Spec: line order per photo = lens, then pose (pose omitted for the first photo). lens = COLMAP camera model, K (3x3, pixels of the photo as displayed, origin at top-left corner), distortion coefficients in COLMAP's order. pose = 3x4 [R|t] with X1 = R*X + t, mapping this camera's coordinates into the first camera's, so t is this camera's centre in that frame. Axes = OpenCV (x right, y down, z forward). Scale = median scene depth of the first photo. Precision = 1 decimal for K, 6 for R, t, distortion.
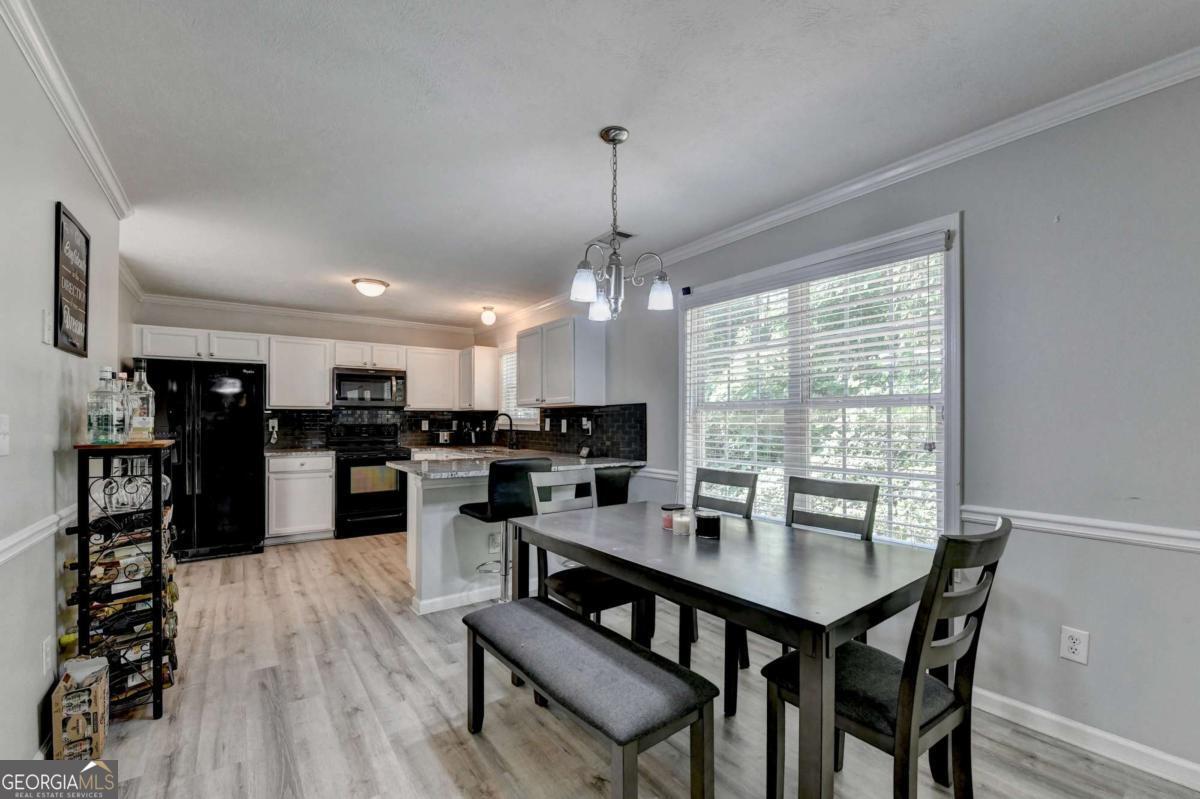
lens RADIAL K [[487.4, 0, 597.2], [0, 487.4, 417.0], [0, 0, 1]] dist [-0.000285, -0.000414]
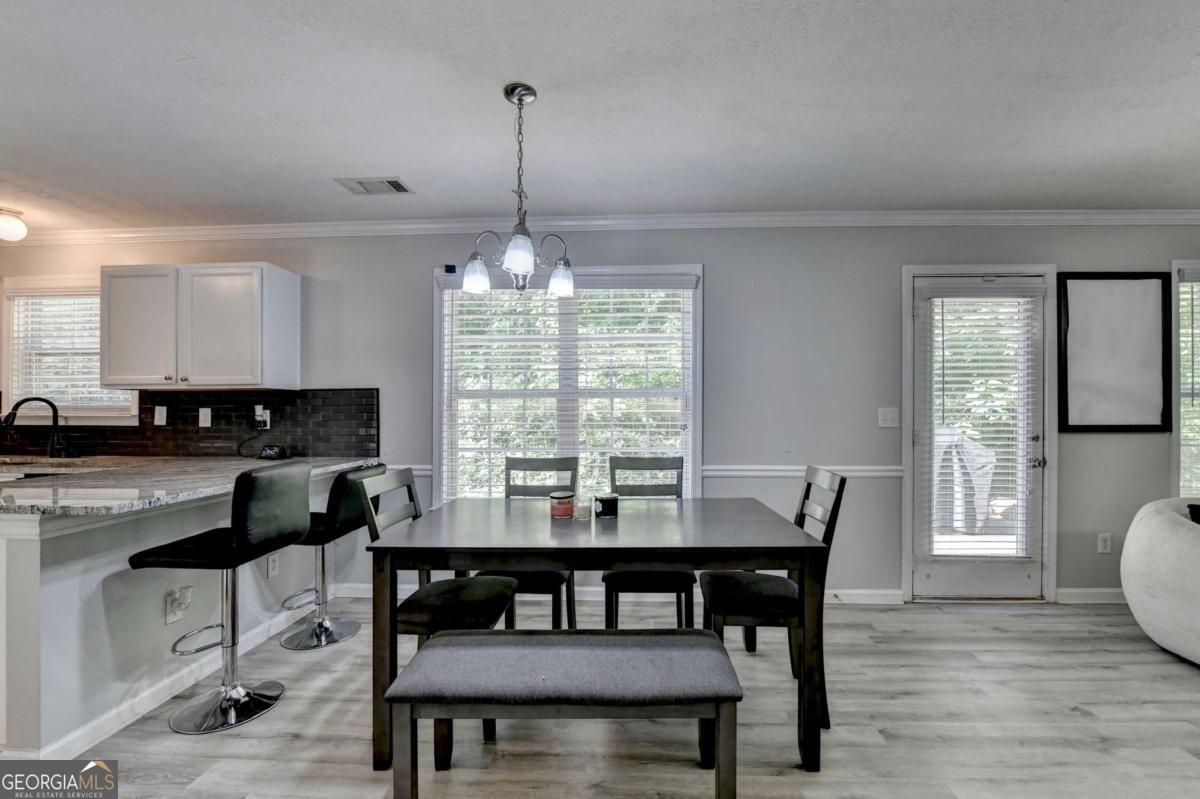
lens RADIAL K [[487.4, 0, 598.0], [0, 487.4, 407.6], [0, 0, 1]] dist [-0.000285, -0.000414]
pose [[0.643236, 0.000144, 0.765668, -0.338660], [-0.002836, 0.999994, 0.002195, 0.001920], [-0.765663, -0.003583, 0.643232, 0.181360]]
